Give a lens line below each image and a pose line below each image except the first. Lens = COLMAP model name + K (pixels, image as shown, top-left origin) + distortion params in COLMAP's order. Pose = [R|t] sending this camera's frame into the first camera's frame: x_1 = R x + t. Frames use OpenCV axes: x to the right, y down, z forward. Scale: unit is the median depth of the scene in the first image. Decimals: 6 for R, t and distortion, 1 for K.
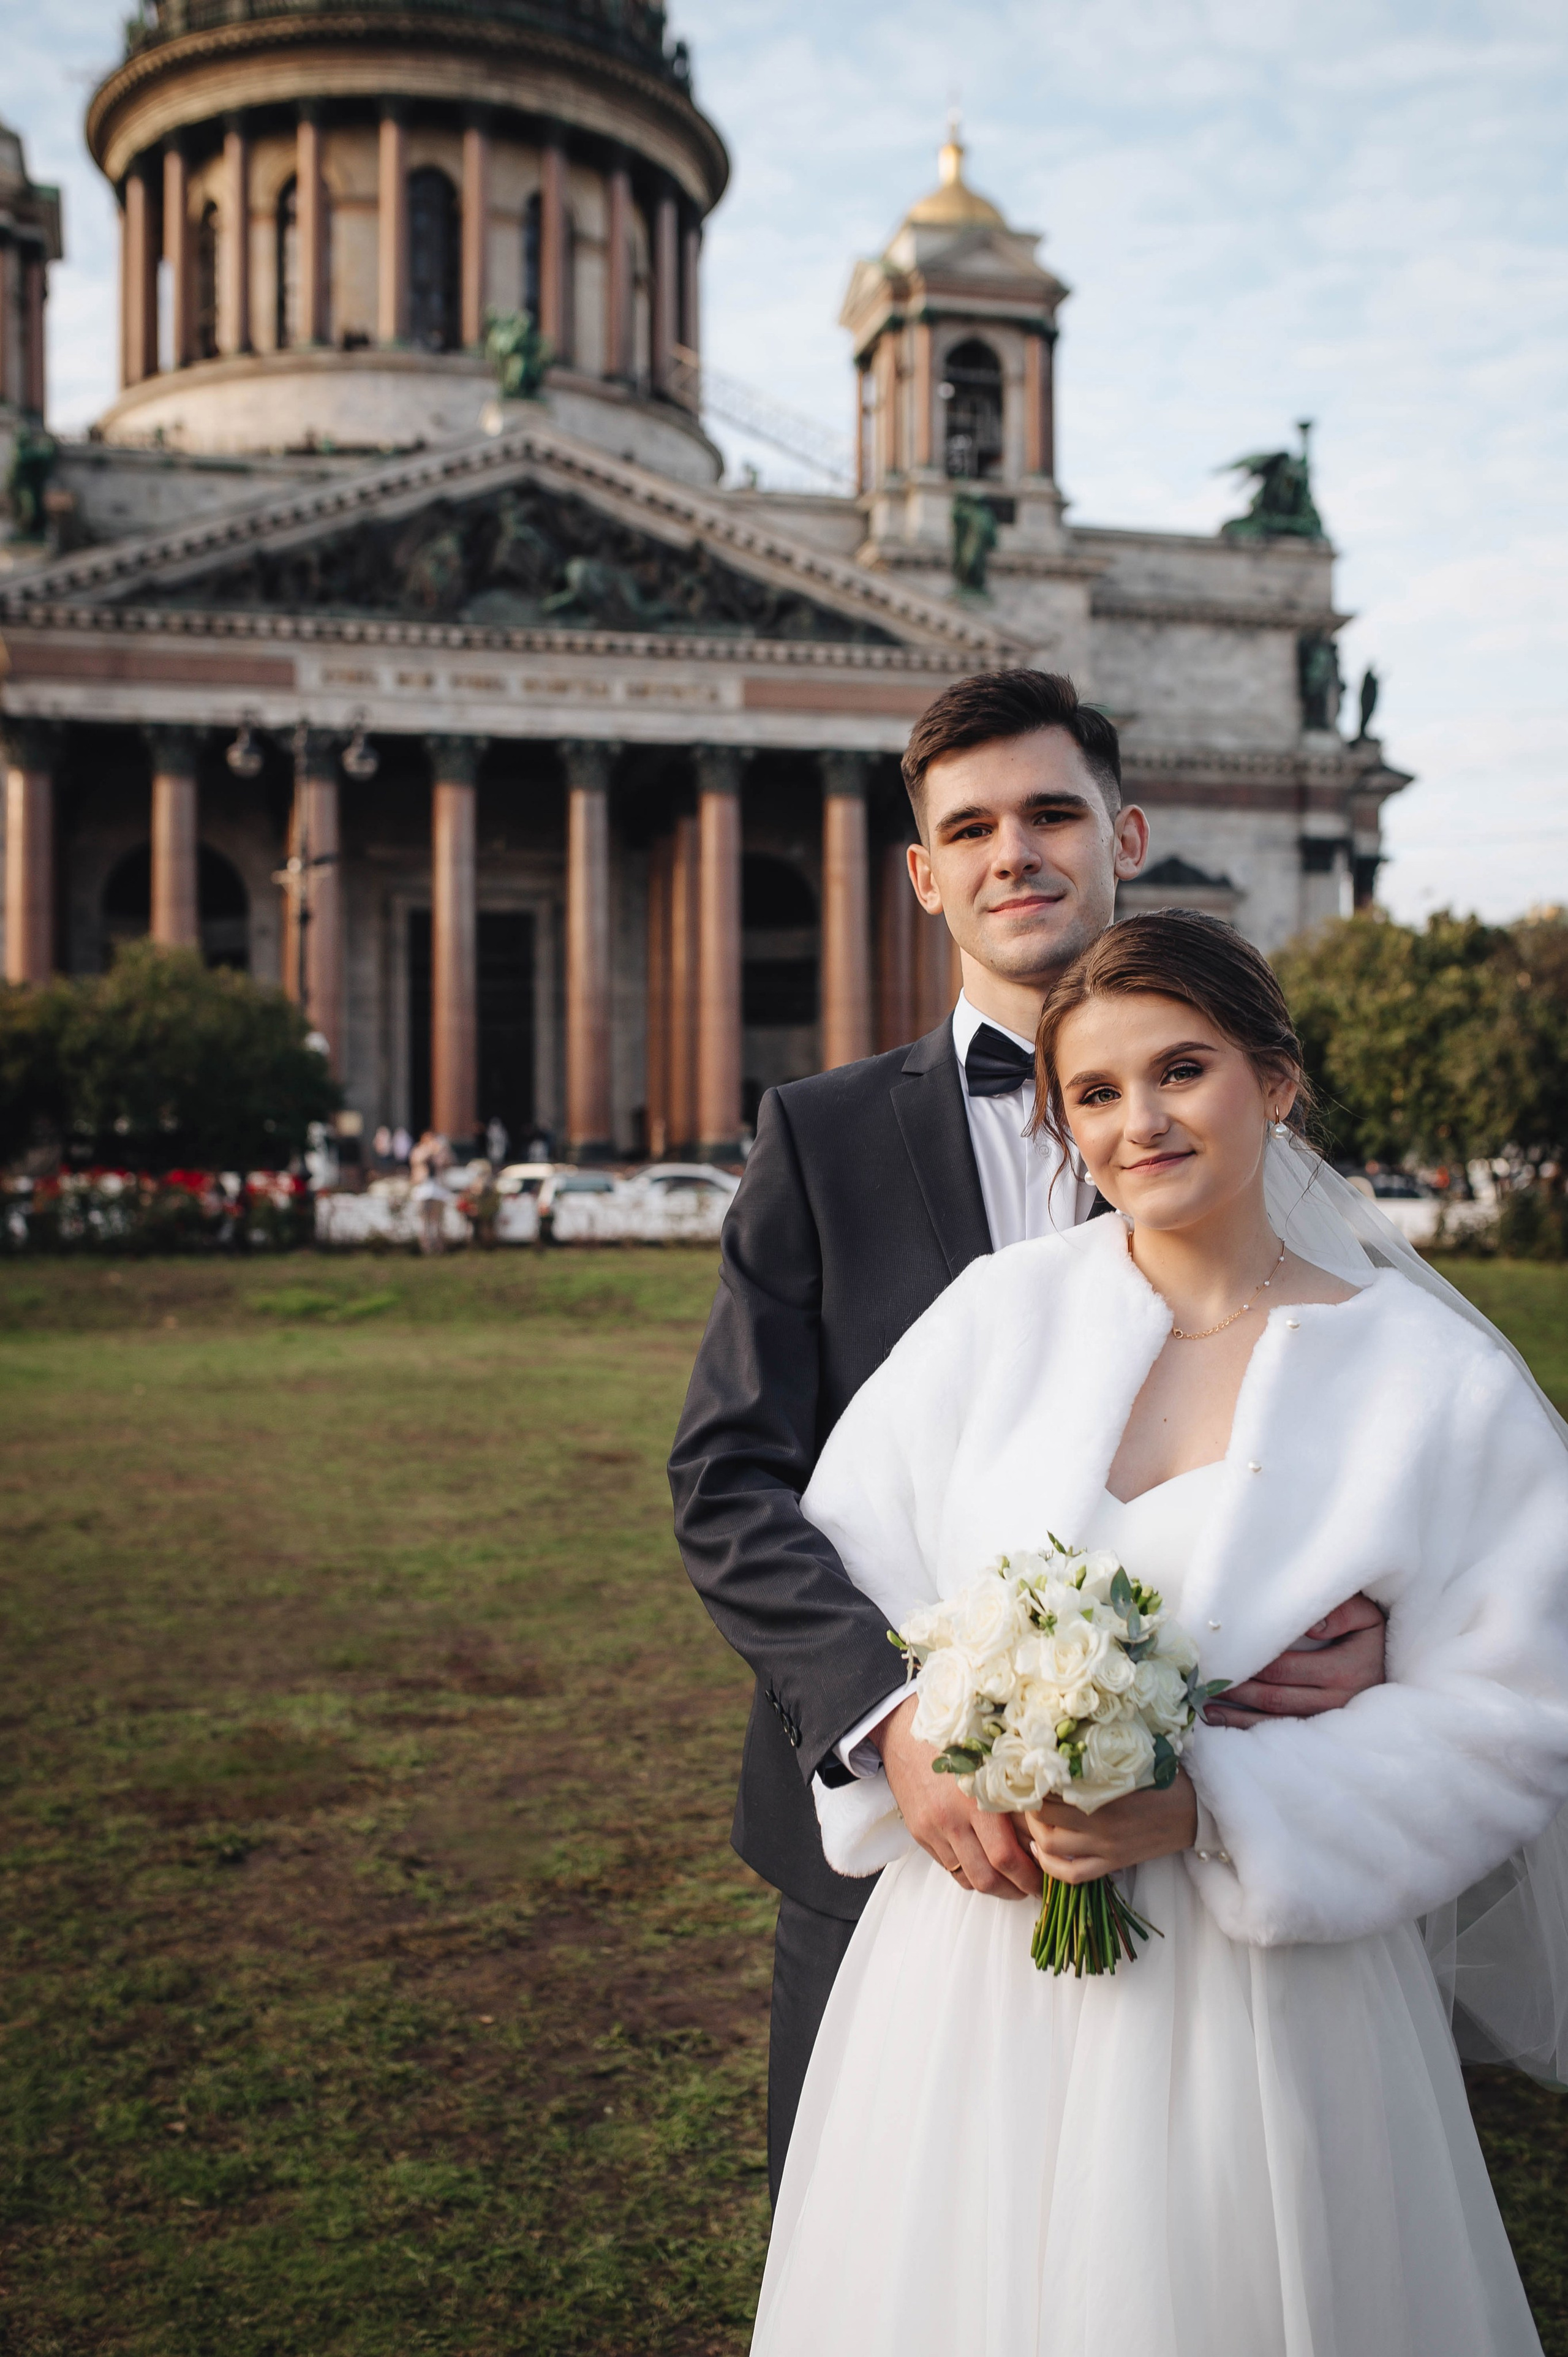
lens RADIAL K [[2327.9, 0, 794.1], [0, 2327.9, 1183.9], [0, 0, 1]] dist [-0.069928, 0.107445]
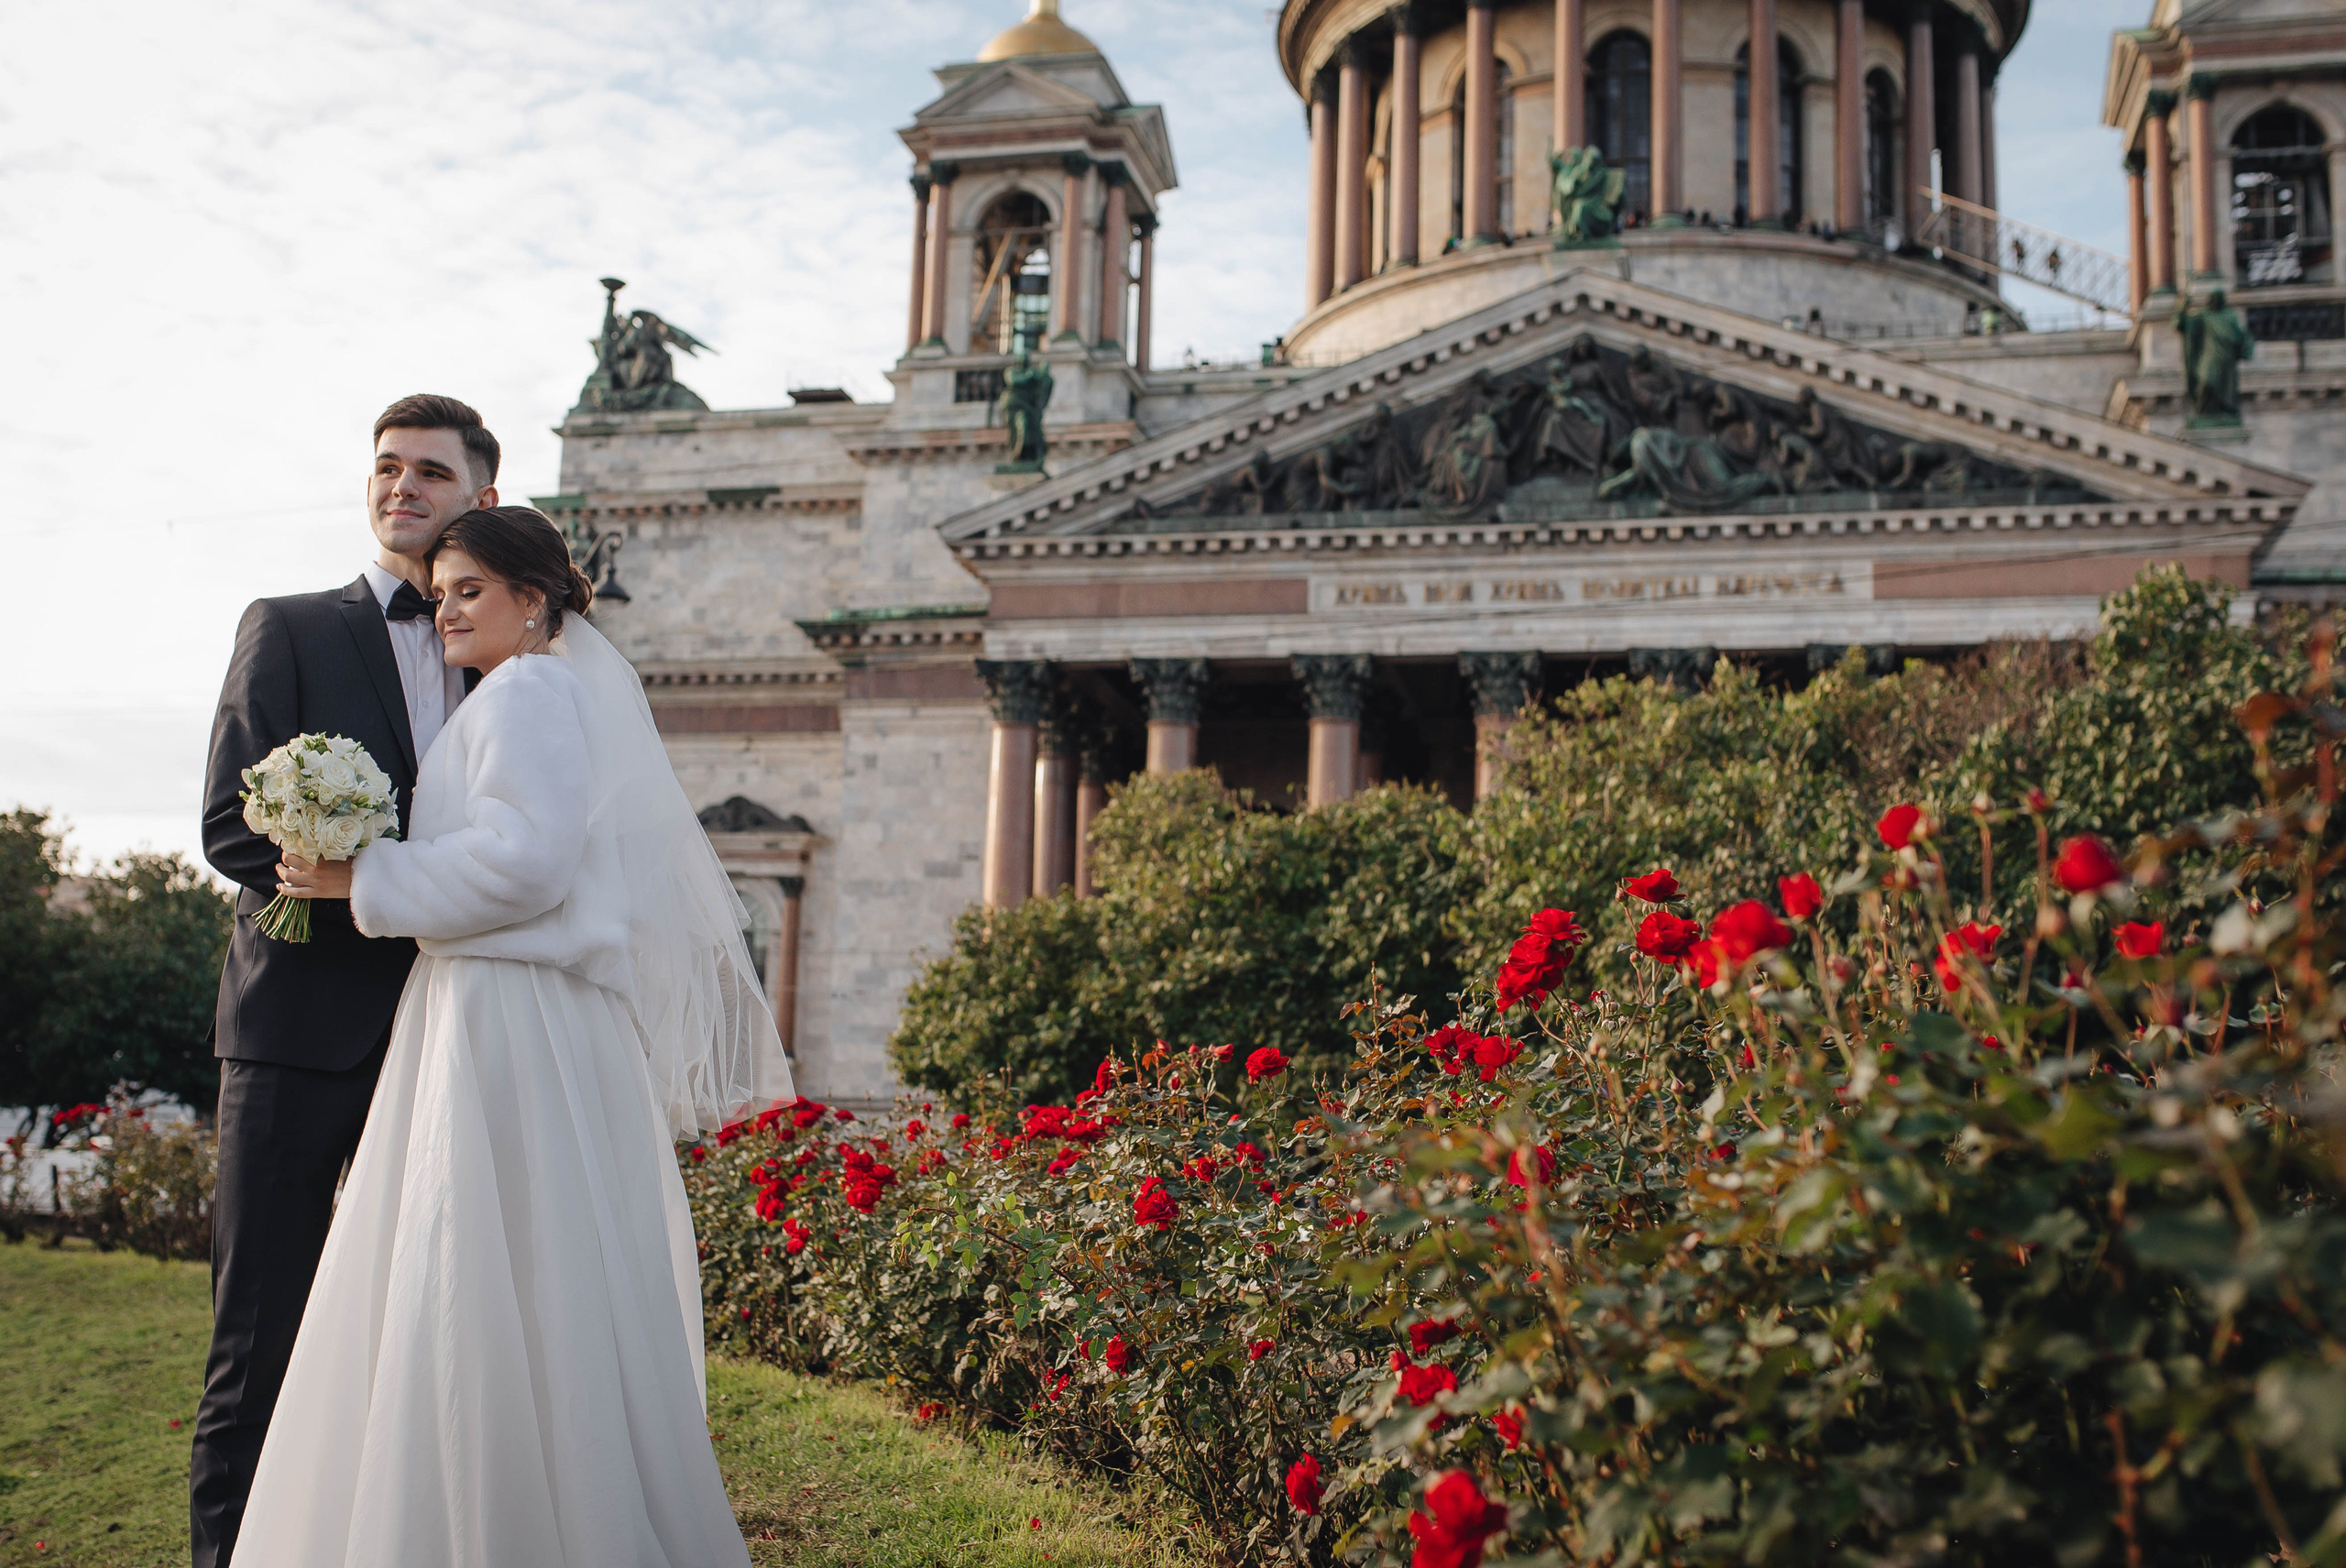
lens RADIAL K [[2557.6, 0, 1101.1], [0, 2557.6, 818.9], [0, 0, 1]] dist [-0.074627, 0.128599]
pose [[0.874867, -0.038156, -0.482859, 0.146300], [-0.041022, 0.987474, -0.152355, 0.002930], [0.482624, 0.153098, 0.862343, 0.162629]]
